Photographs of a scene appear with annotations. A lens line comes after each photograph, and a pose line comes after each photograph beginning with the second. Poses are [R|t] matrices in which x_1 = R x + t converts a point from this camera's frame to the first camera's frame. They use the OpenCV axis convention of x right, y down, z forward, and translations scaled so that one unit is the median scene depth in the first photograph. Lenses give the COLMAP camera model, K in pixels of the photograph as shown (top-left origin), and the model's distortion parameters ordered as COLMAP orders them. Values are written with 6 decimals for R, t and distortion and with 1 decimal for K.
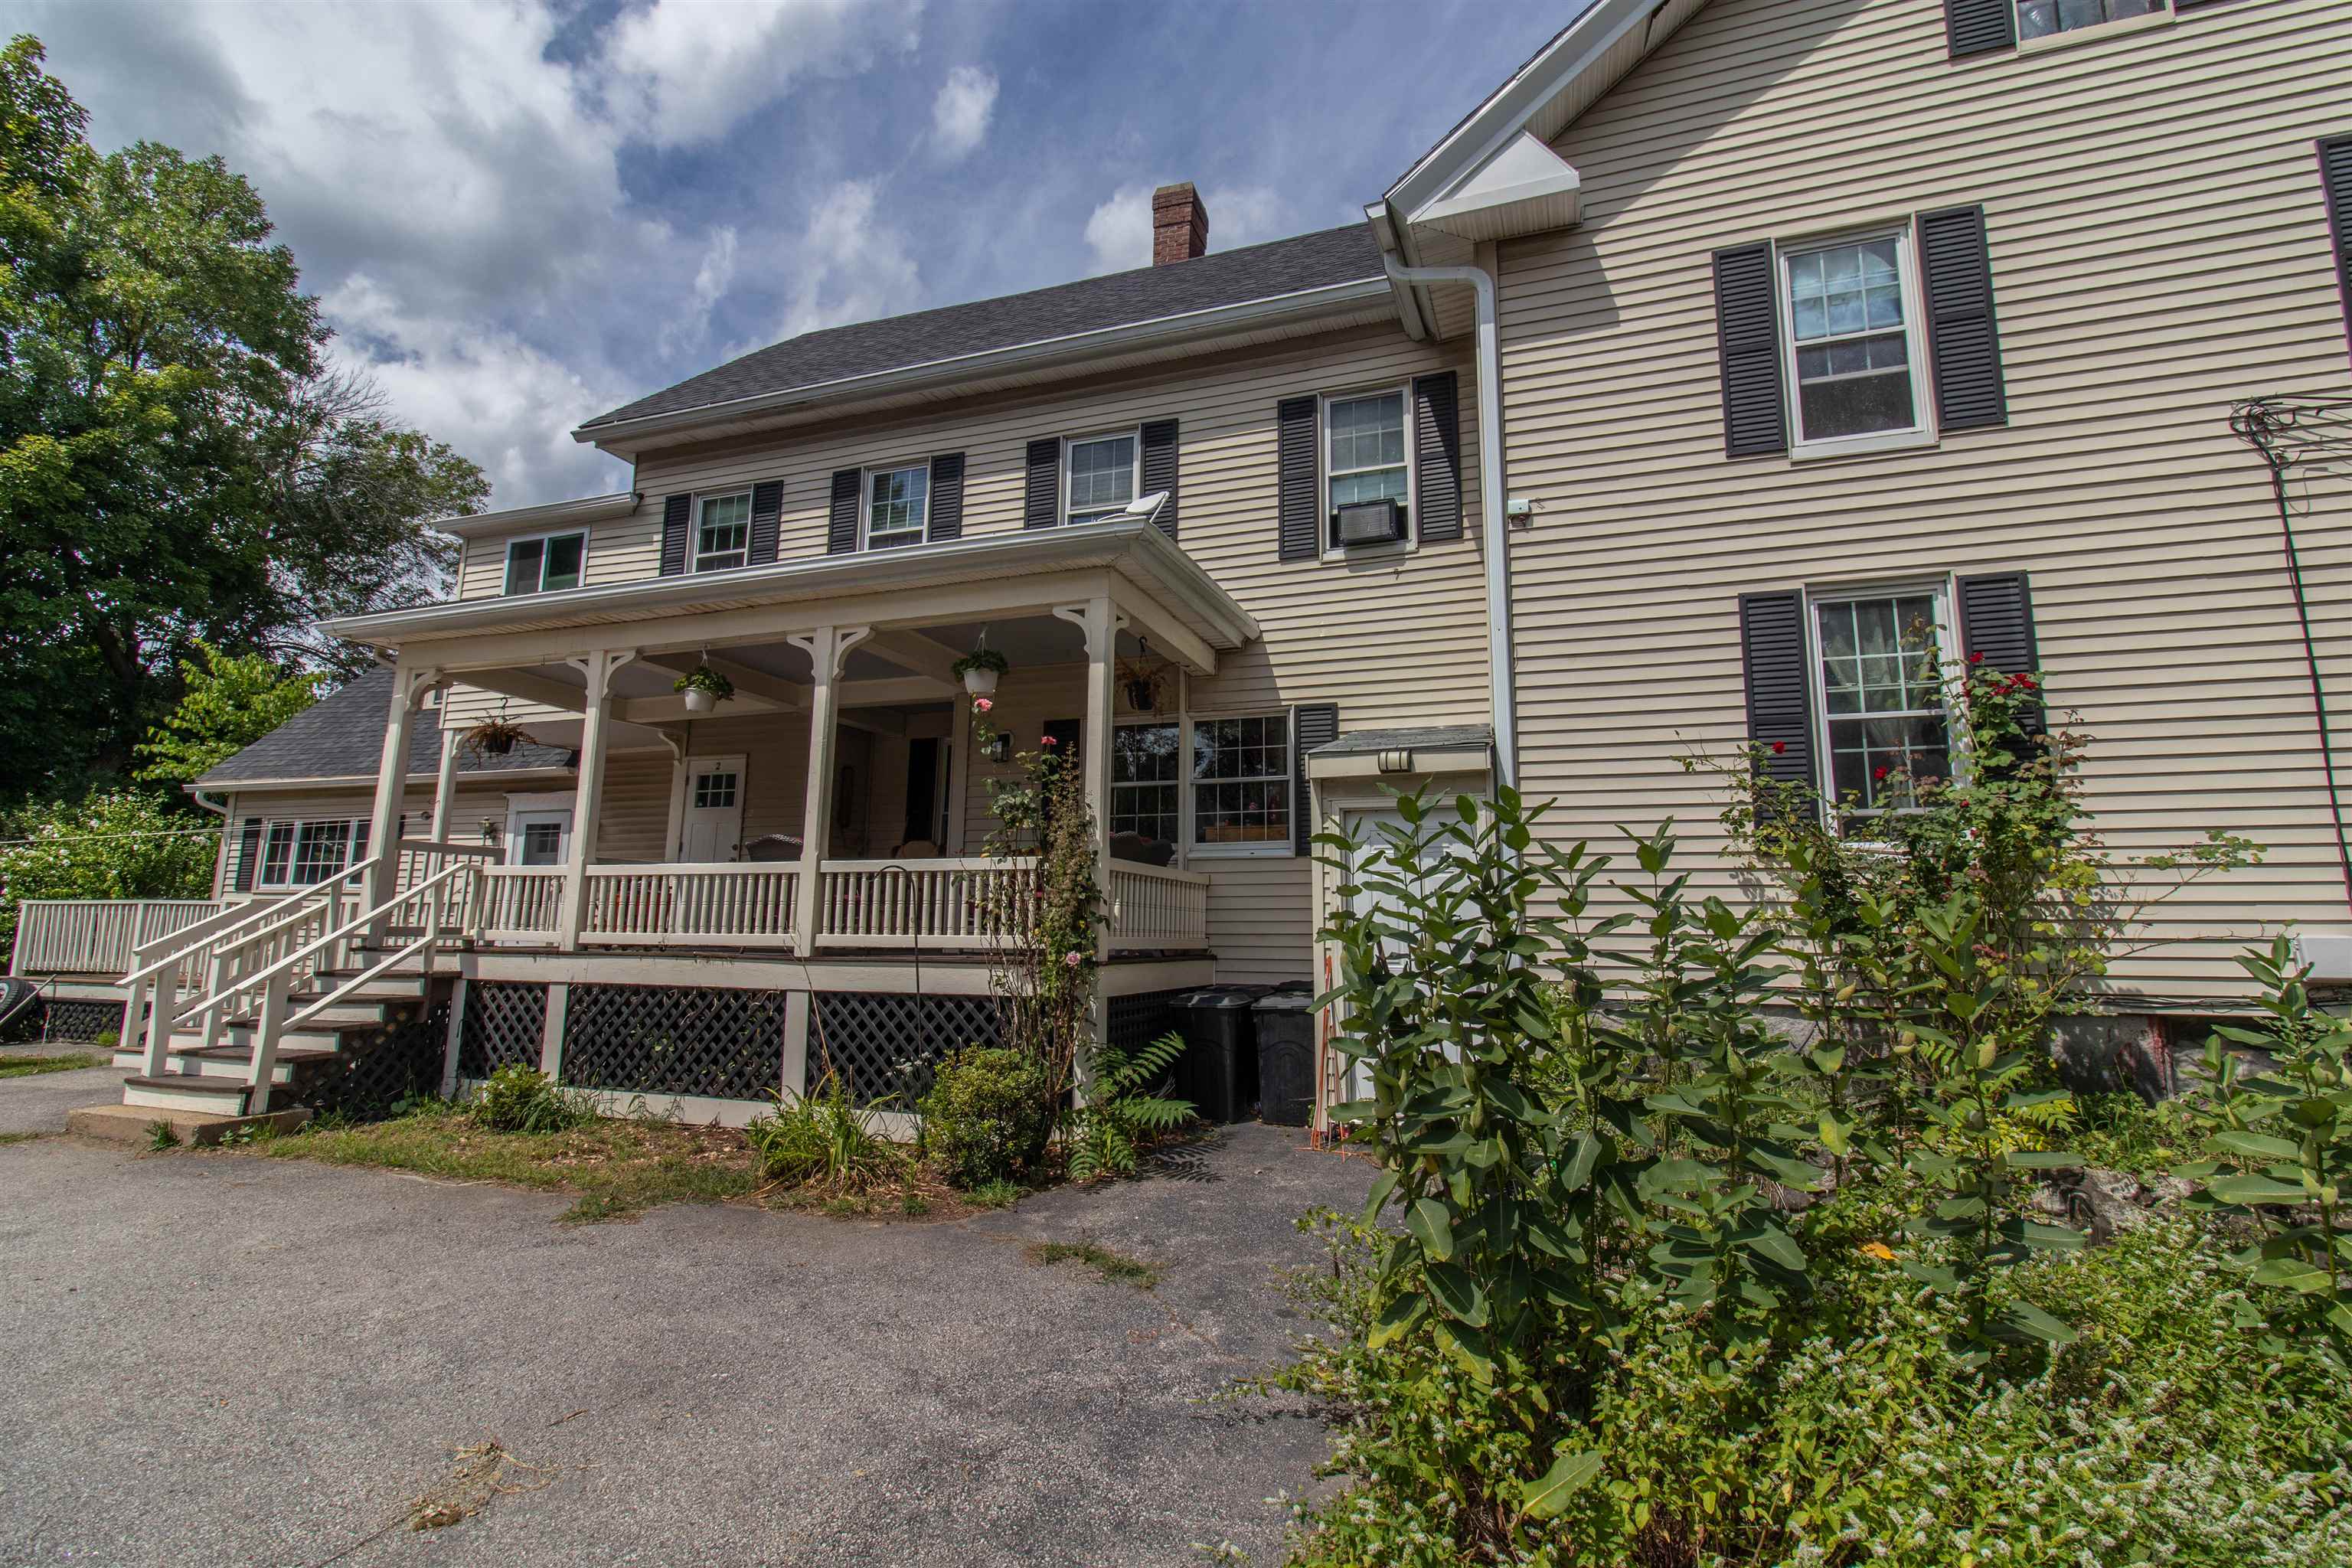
lens RADIAL K [[1085.1, 0, 1188.1], [0, 1085.1, 765.4], [0, 0, 1]] dist [0.002719, 0.000345]
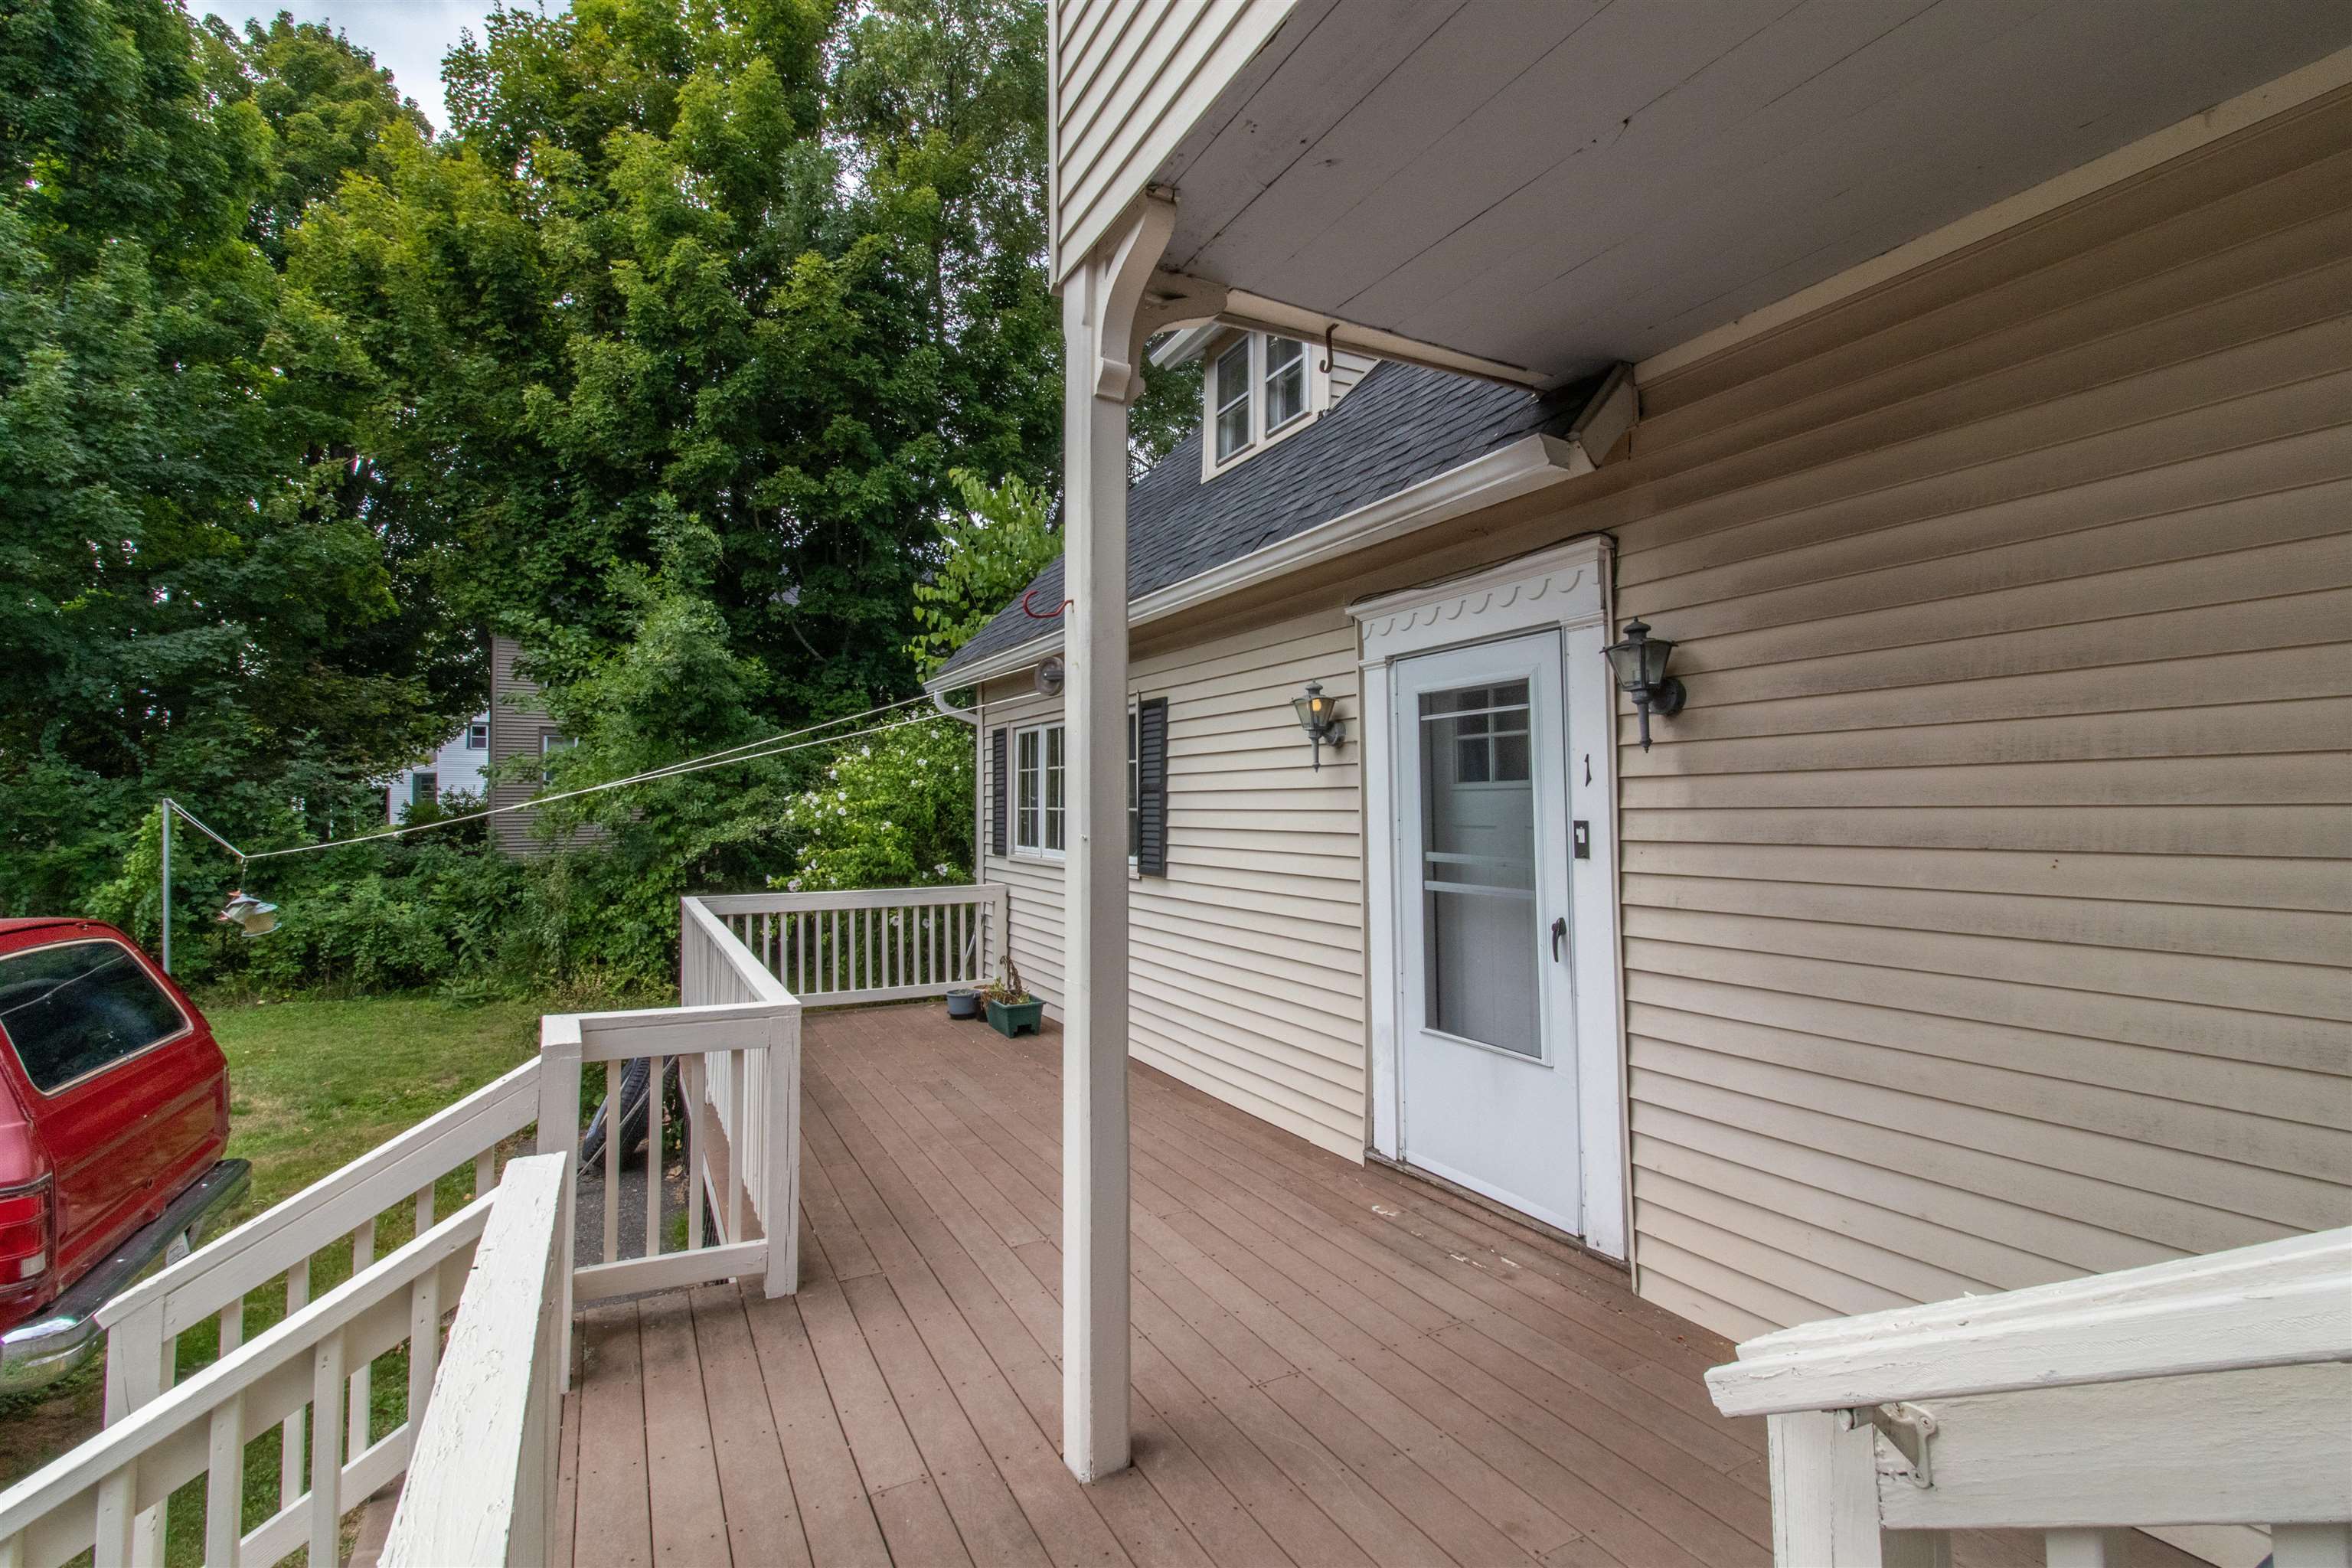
lens RADIAL K [[1085.1, 0, 1188.1], [0, 1085.1, 765.4], [0, 0, 1]] dist [0.002719, 0.000345]
pose [[0.729869, -0.040153, -0.682407, -0.762474], [0.116110, 0.991050, 0.065871, 0.079242], [0.673654, -0.127312, 0.727998, 1.244380]]
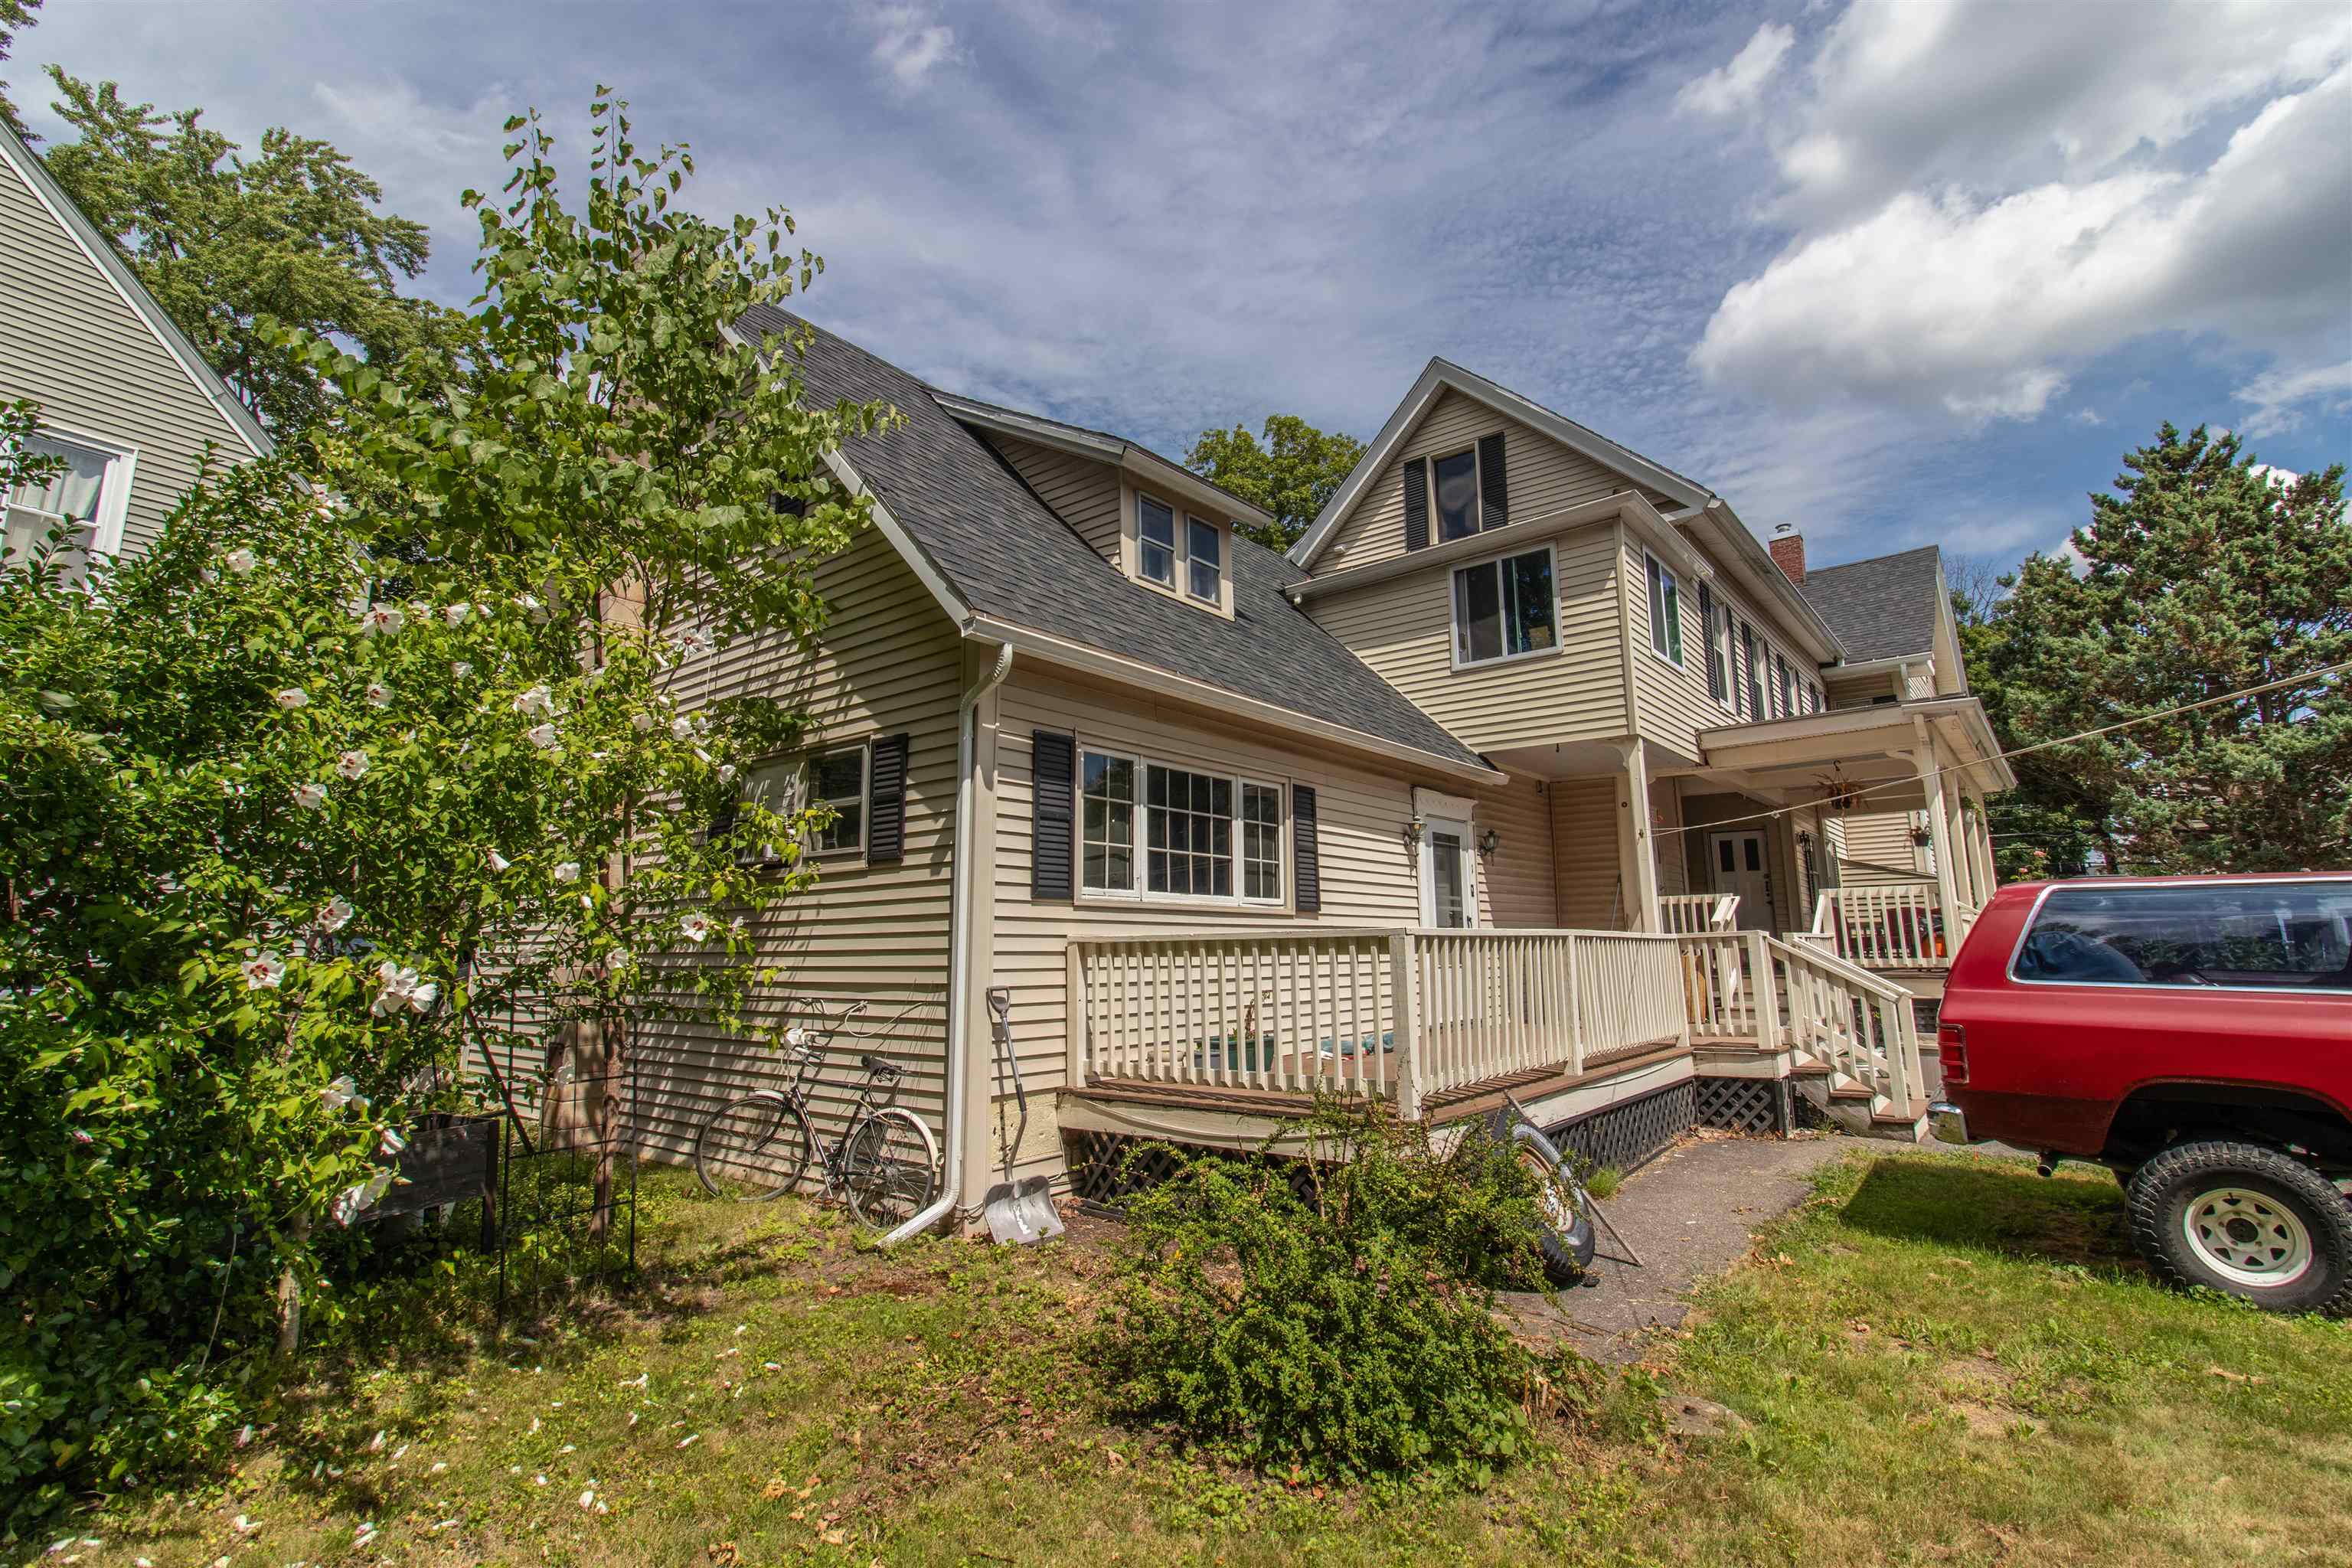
lens RADIAL K [[1085.1, 0, 1188.1], [0, 1085.1, 765.4], [0, 0, 1]] dist [0.002719, 0.000345]
pose [[0.340500, 0.147478, 0.928606, -2.354011], [-0.134738, 0.985083, -0.107042, 0.191608], [-0.930540, -0.088671, 0.355292, 1.516348]]
